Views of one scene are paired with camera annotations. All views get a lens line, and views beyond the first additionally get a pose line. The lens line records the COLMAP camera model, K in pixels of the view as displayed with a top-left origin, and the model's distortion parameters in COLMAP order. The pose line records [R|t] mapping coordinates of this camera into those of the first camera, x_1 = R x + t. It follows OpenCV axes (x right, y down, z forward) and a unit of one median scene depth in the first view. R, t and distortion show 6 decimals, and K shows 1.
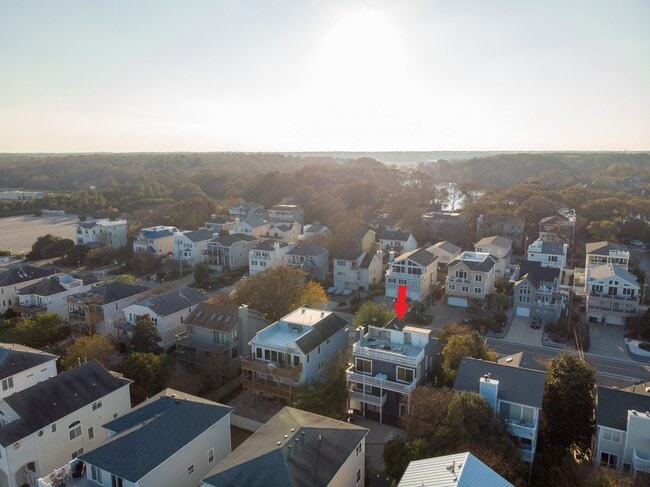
lens RADIAL K [[474.9, 0, 325.7], [0, 474.9, 242.5], [0, 0, 1]] dist [0.002685, -0.001848]
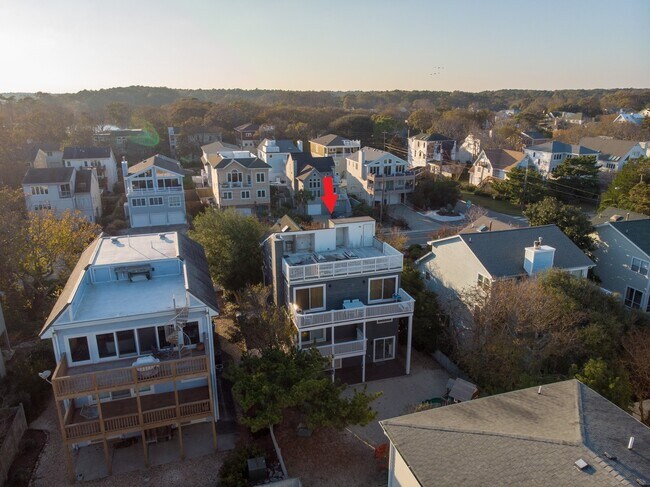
lens RADIAL K [[474.9, 0, 325.8], [0, 474.9, 246.3], [0, 0, 1]] dist [0.002685, -0.001848]
pose [[0.703764, -0.210729, 0.678461, -0.195958], [0.129071, 0.977028, 0.169578, 0.083540], [-0.698610, -0.031774, 0.714796, 0.449395]]
